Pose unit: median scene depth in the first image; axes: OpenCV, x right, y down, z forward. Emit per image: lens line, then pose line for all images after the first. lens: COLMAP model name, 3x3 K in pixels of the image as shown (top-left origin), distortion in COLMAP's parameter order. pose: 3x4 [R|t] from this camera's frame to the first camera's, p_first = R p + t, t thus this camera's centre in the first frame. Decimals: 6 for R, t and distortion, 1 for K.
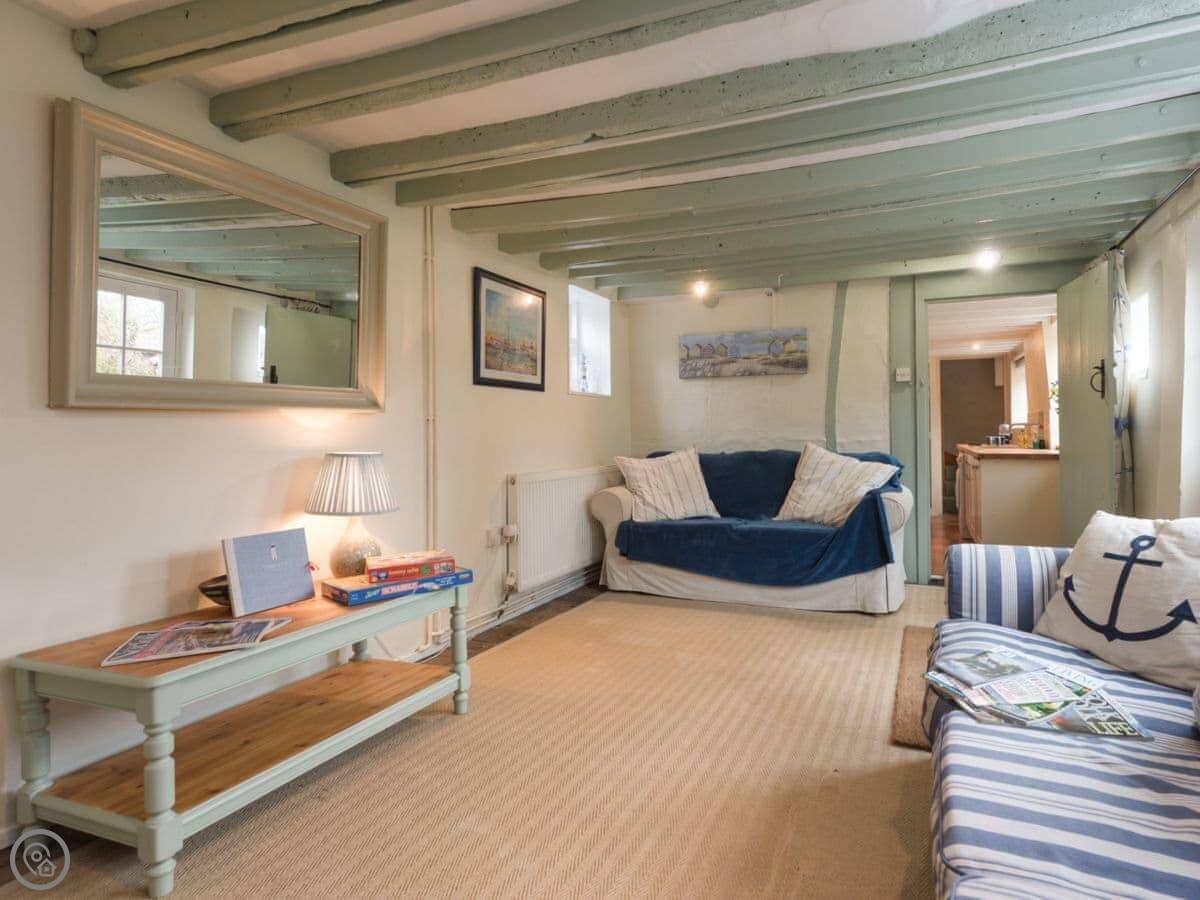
lens RADIAL K [[677.6, 0, 626.2], [0, 677.6, 441.3], [0, 0, 1]] dist [0.001041, 0.000232]
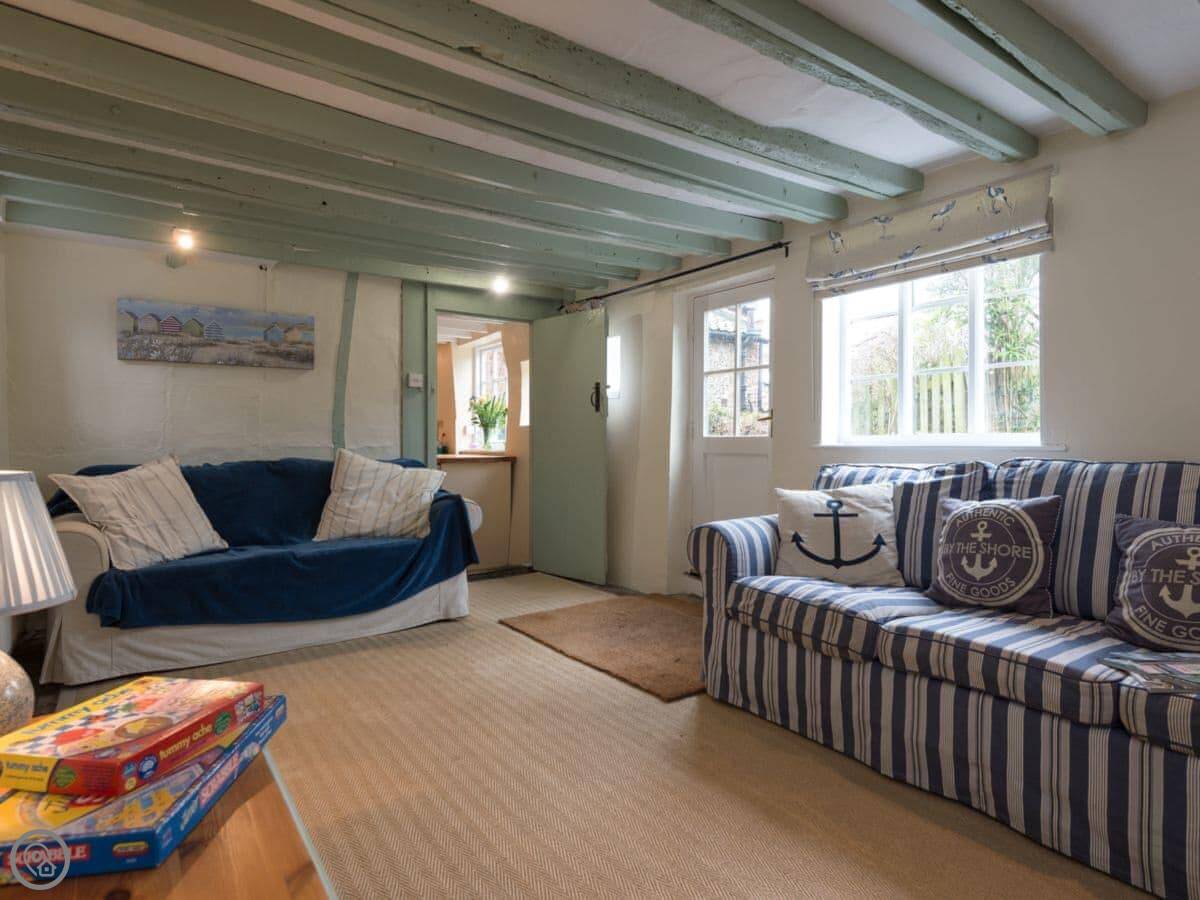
lens RADIAL K [[702.4, 0, 600.0], [0, 702.4, 450.0], [0, 0, 1]] dist [0.016276, 0.000244]
pose [[0.496128, -0.010091, 0.868191, -0.354415], [0.012639, 0.999910, 0.004400, 0.003439], [-0.868157, 0.008790, 0.496211, 0.249854]]
